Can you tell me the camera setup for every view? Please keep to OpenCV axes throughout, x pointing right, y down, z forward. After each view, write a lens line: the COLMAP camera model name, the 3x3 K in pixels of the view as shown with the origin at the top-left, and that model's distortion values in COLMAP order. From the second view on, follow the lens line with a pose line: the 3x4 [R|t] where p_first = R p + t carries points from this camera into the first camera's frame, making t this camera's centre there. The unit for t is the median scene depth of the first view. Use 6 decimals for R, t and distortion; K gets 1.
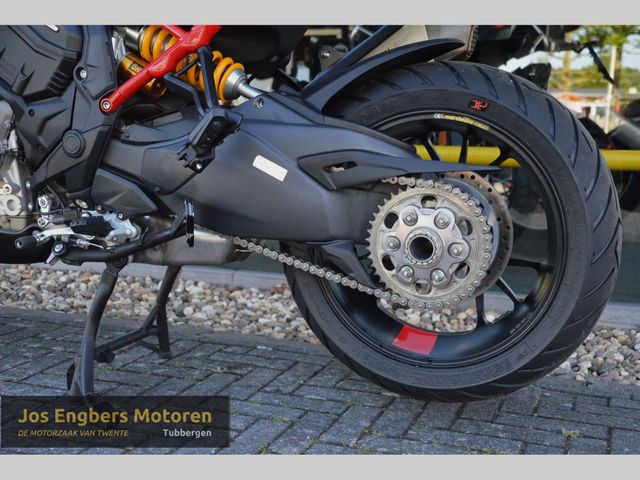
lens RADIAL K [[766.2, 0, 344.2], [0, 766.2, 259.3], [0, 0, 1]] dist [-0.001329, 0.321247]
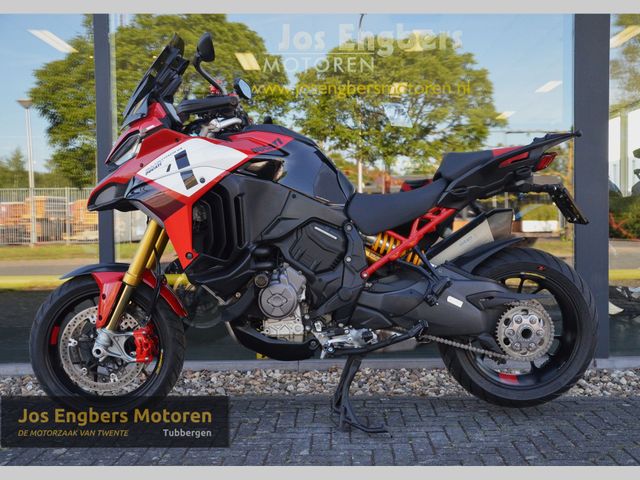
lens RADIAL K [[766.2, 0, 344.2], [0, 766.2, 259.3], [0, 0, 1]] dist [-0.001329, 0.321247]
pose [[0.941812, -0.047104, 0.332823, -0.990232], [0.085032, 0.991315, -0.100320, -0.043748], [-0.325207, 0.122783, 0.937638, -0.825217]]
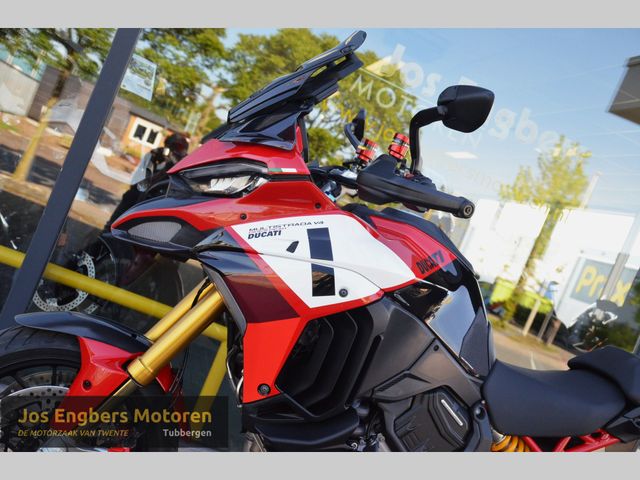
lens RADIAL K [[720.9, 0, 324.4], [0, 720.9, 267.1], [0, 0, 1]] dist [-0.001799, 0.264005]
pose [[0.792635, 0.276260, 0.543516, -1.282670], [-0.284362, 0.956065, -0.071252, -0.392503], [-0.539321, -0.098079, 0.836369, 0.119259]]
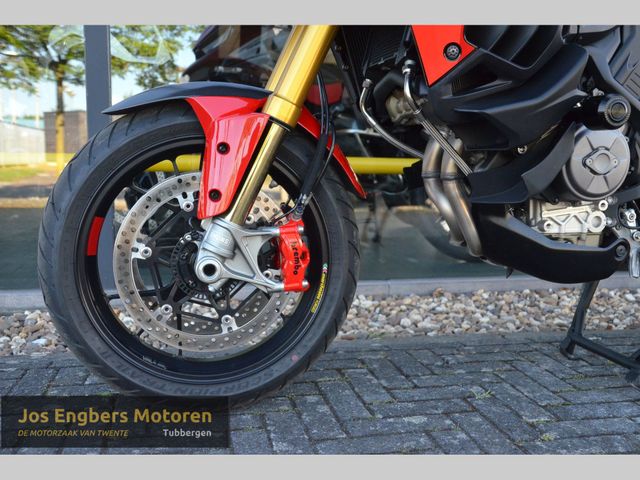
lens RADIAL K [[640.9, 0, 333.9], [0, 640.9, 242.0], [0, 0, 1]] dist [-0.024786, -0.000875]
pose [[0.841767, -0.077812, 0.534204, -1.212270], [0.090400, 0.995902, 0.002617, -0.081710], [-0.532218, 0.046089, 0.845352, 0.539683]]
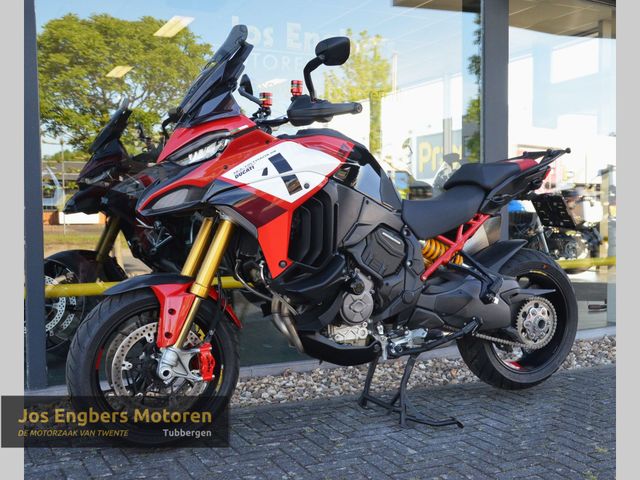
lens RADIAL K [[766.2, 0, 344.2], [0, 766.2, 259.3], [0, 0, 1]] dist [-0.001329, 0.321247]
pose [[0.696569, -0.072777, 0.713789, -1.889546], [0.137662, 0.989916, -0.033410, -0.203504], [-0.704160, 0.121534, 0.699563, -0.300466]]
